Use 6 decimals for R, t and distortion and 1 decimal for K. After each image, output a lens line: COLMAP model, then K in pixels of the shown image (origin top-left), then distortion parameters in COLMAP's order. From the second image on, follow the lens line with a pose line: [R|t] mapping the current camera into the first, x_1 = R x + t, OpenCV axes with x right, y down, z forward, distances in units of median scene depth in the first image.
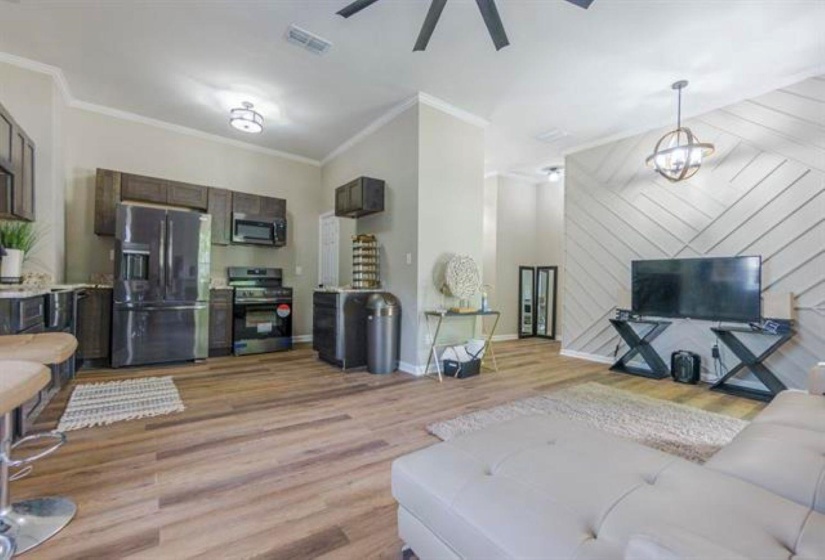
lens RADIAL K [[358.1, 0, 409.9], [0, 358.1, 283.9], [0, 0, 1]] dist [-0.008680, 0.002351]
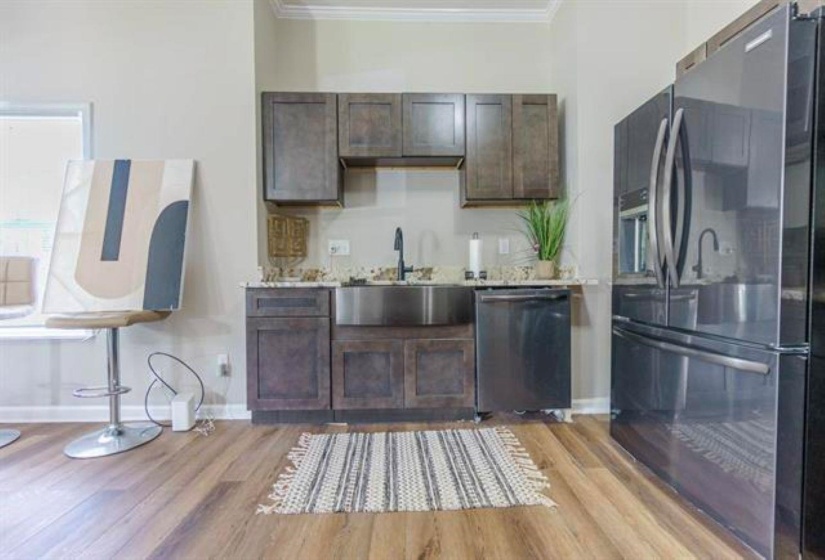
lens RADIAL K [[358.1, 0, 410.4], [0, 358.1, 283.5], [0, 0, 1]] dist [-0.008680, 0.002351]
pose [[-0.571001, 0.000783, -0.820949, -0.209056], [-0.013888, 0.999847, 0.010613, 0.002541], [0.820832, 0.017461, -0.570903, 0.956054]]
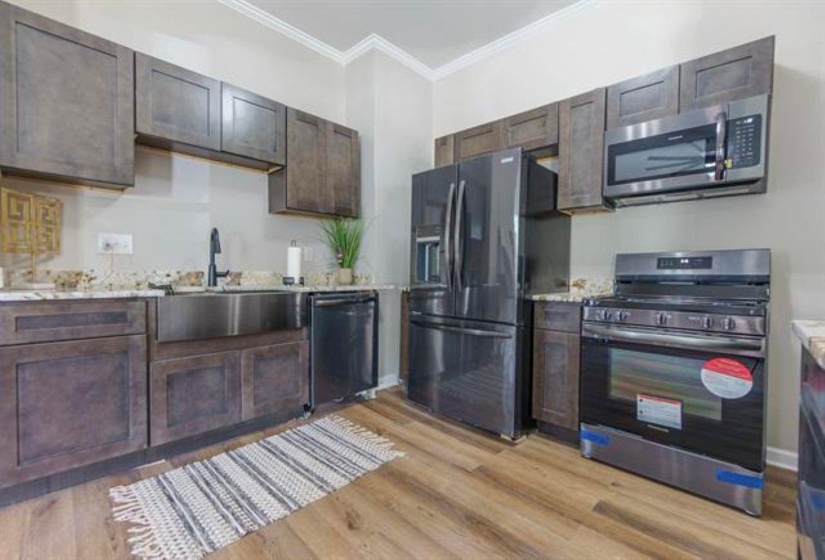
lens RADIAL K [[358.1, 0, 409.5], [0, 358.1, 282.9], [0, 0, 1]] dist [-0.008680, 0.002351]
pose [[0.166220, 0.002271, -0.986086, -0.104086], [-0.016160, 0.999869, -0.000421, -0.006181], [0.985956, 0.016005, 0.166235, 0.795376]]
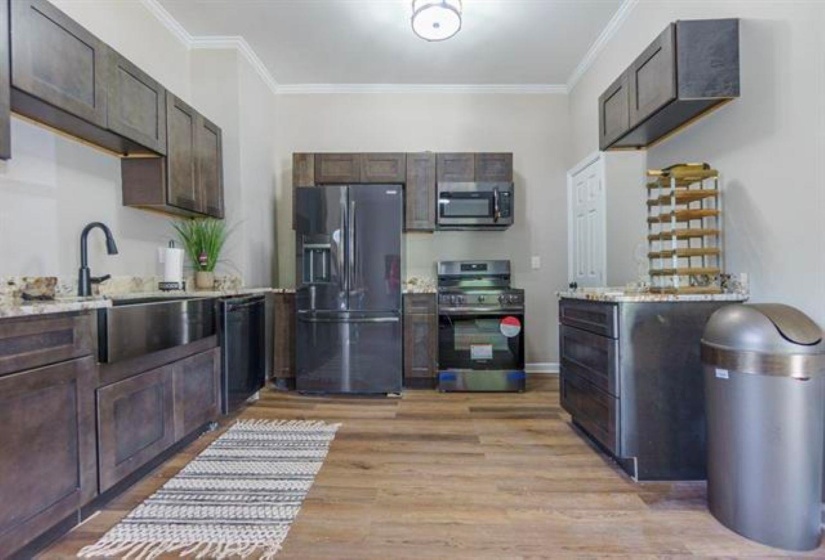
lens RADIAL K [[358.1, 0, 408.8], [0, 358.1, 283.0], [0, 0, 1]] dist [-0.008680, 0.002351]
pose [[0.783895, -0.017105, -0.620658, -0.123636], [0.018818, 0.999816, -0.003788, -0.002437], [0.620609, -0.008711, 0.784072, 0.480110]]
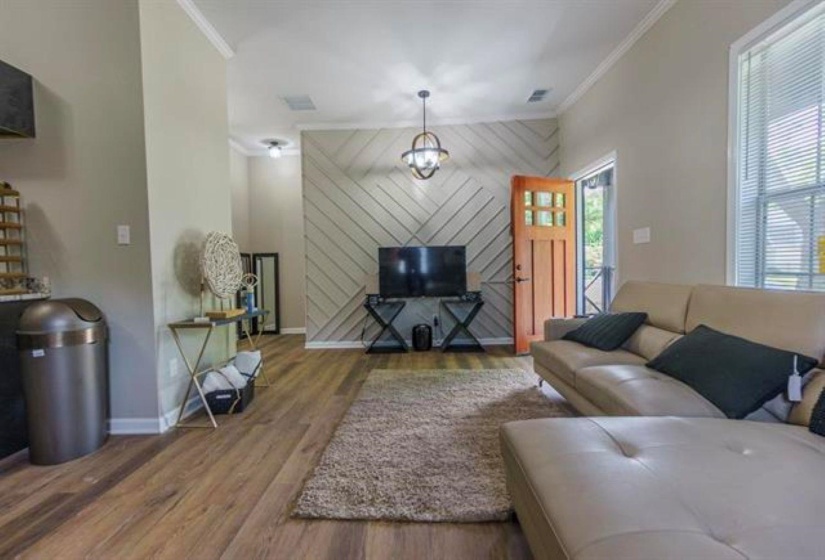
lens RADIAL K [[358.1, 0, 416.1], [0, 358.1, 280.3], [0, 0, 1]] dist [-0.008680, 0.002351]
pose [[0.592785, -0.050964, 0.803747, -0.174787], [0.035152, 0.998682, 0.037399, -0.003639], [-0.804593, 0.006084, 0.593795, 0.279776]]
